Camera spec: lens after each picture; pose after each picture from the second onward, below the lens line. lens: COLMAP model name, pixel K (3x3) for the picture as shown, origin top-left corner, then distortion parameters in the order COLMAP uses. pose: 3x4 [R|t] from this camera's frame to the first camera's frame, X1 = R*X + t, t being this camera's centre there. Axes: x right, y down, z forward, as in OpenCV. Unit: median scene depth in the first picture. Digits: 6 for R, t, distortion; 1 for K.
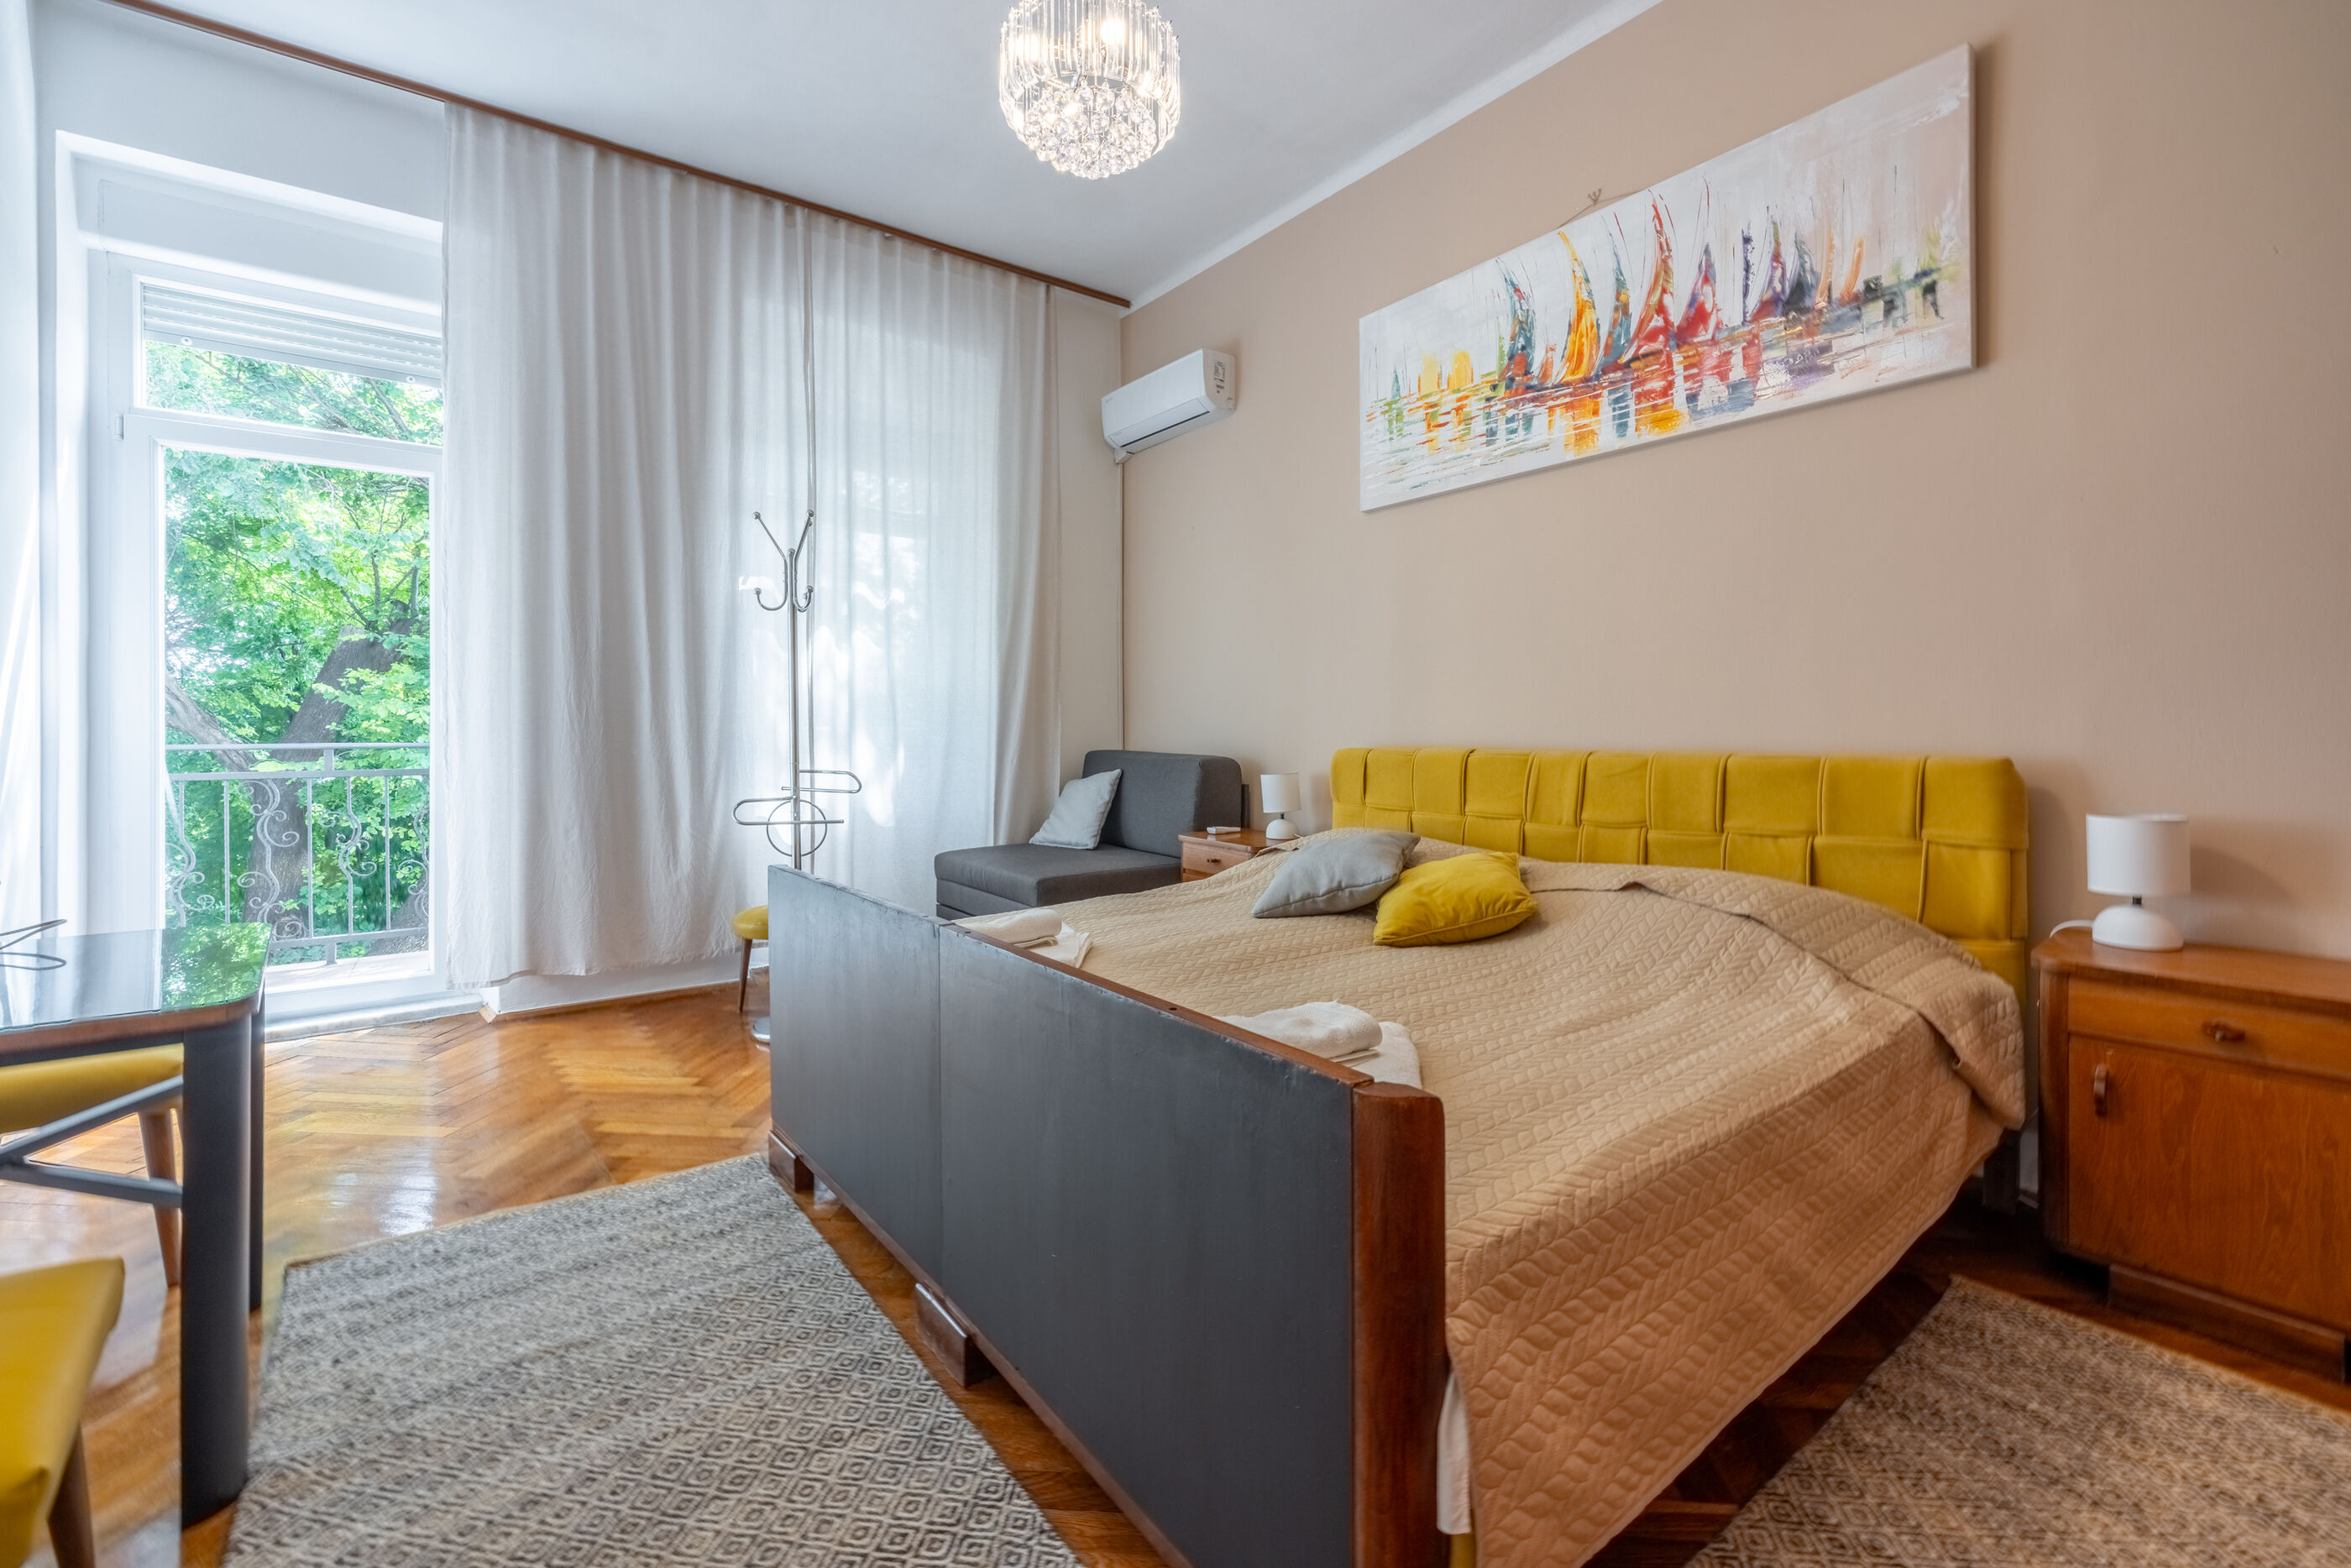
lens RADIAL K [[1005.0, 0, 1178.8], [0, 1005.0, 728.7], [0, 0, 1]] dist [0.000617, 0.000188]
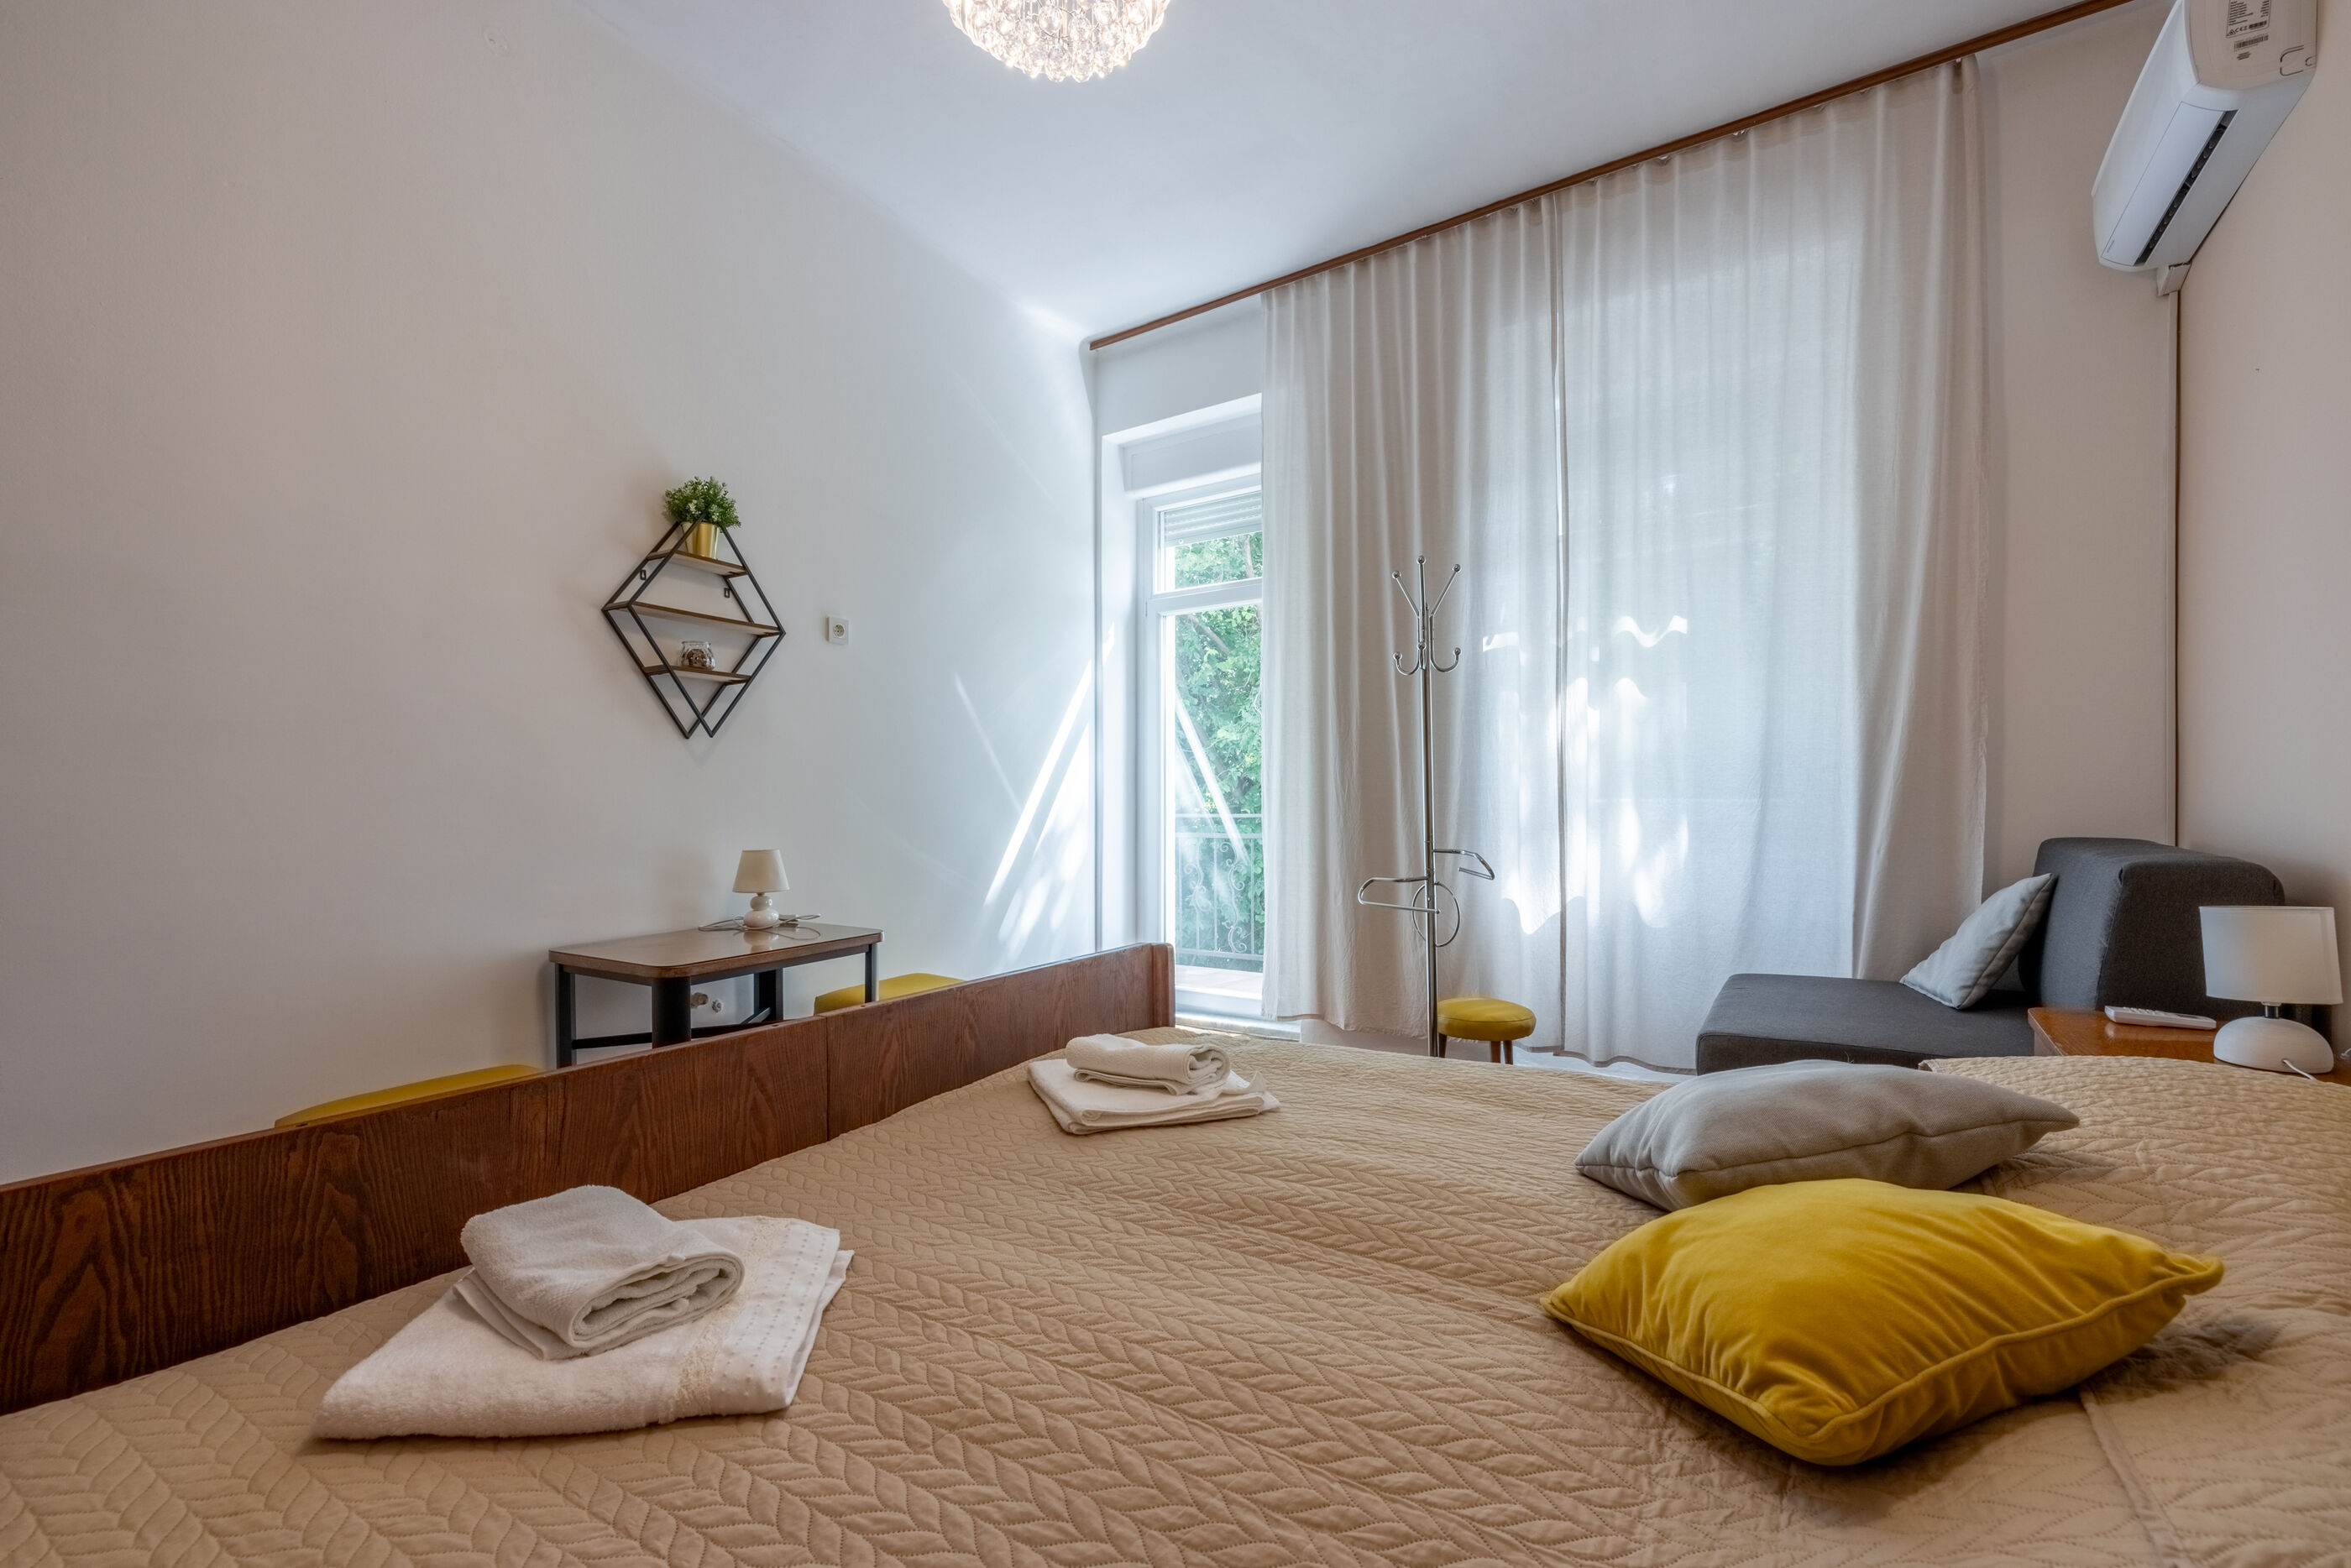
lens RADIAL K [[995.5, 0, 1173.6], [0, 995.5, 800.4], [0, 0, 1]] dist [0.001139, 0.000180]
pose [[0.333817, -0.004630, -0.942627, 0.323636], [0.004555, 0.999984, -0.003298, -0.000024], [0.942627, -0.003192, 0.333833, 0.422142]]
